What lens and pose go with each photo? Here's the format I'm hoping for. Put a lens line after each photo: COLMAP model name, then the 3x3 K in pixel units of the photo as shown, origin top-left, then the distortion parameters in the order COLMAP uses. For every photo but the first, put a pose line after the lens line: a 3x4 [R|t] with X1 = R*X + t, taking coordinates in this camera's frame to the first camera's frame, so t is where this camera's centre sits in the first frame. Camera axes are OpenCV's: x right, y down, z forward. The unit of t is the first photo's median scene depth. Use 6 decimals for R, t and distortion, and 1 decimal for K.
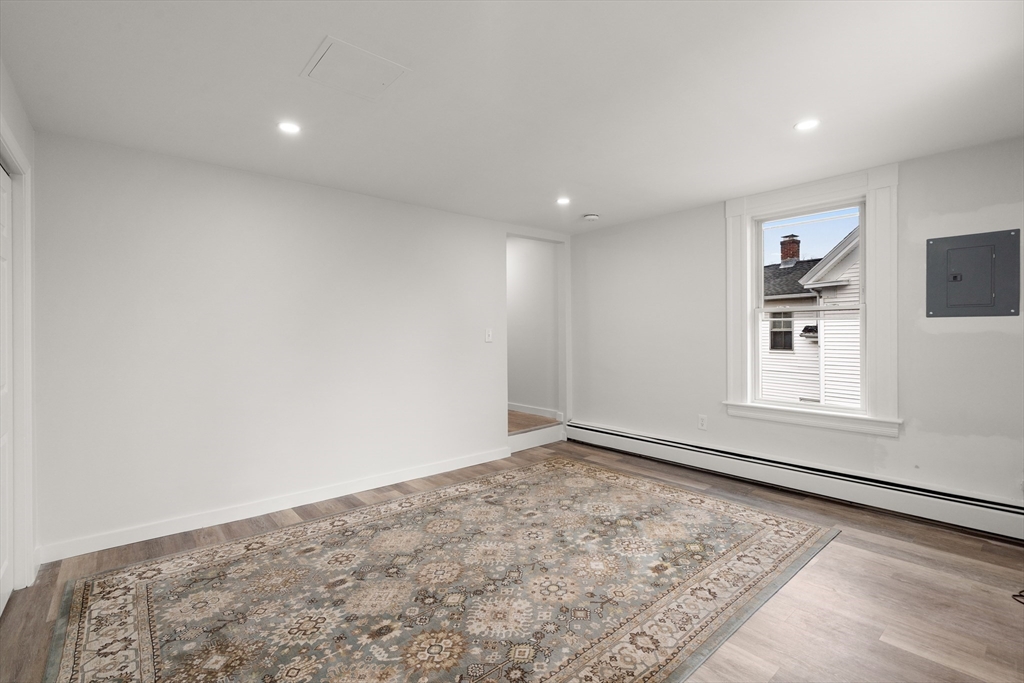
lens RADIAL K [[463.3, 0, 510.6], [0, 463.3, 341.5], [0, 0, 1]] dist [-0.001490, 0.000220]
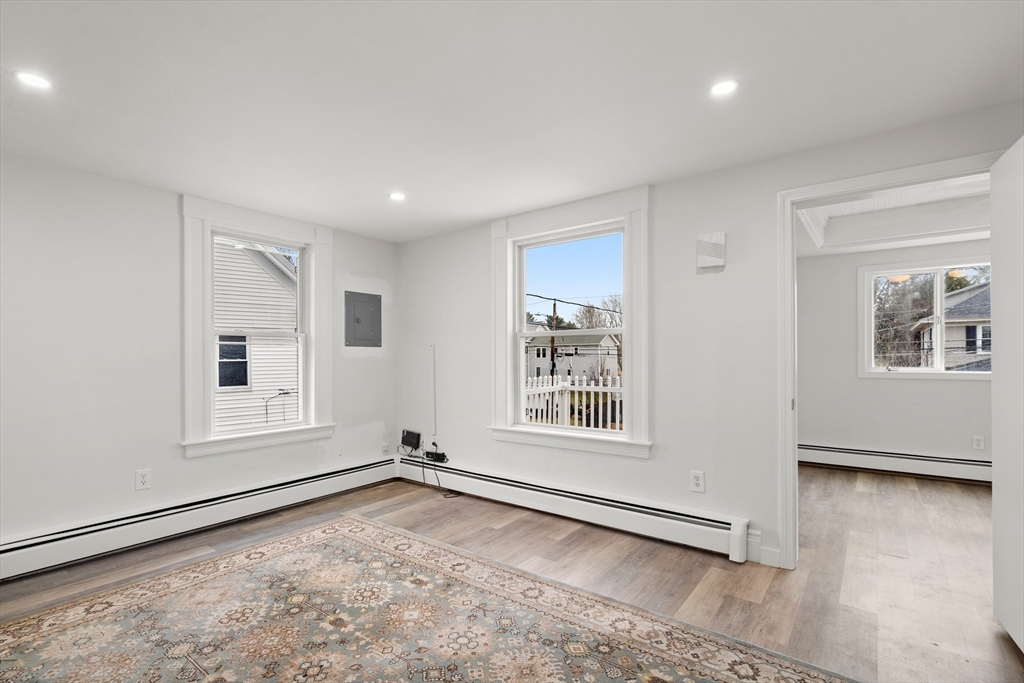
lens RADIAL K [[471.2, 0, 511.3], [0, 471.2, 359.3], [0, 0, 1]] dist [-0.000999, -0.000136]
pose [[-0.205395, -0.000196, 0.978679, -0.564145], [0.022607, 0.999732, 0.004945, -0.007616], [-0.978418, 0.023141, -0.205336, 0.749977]]
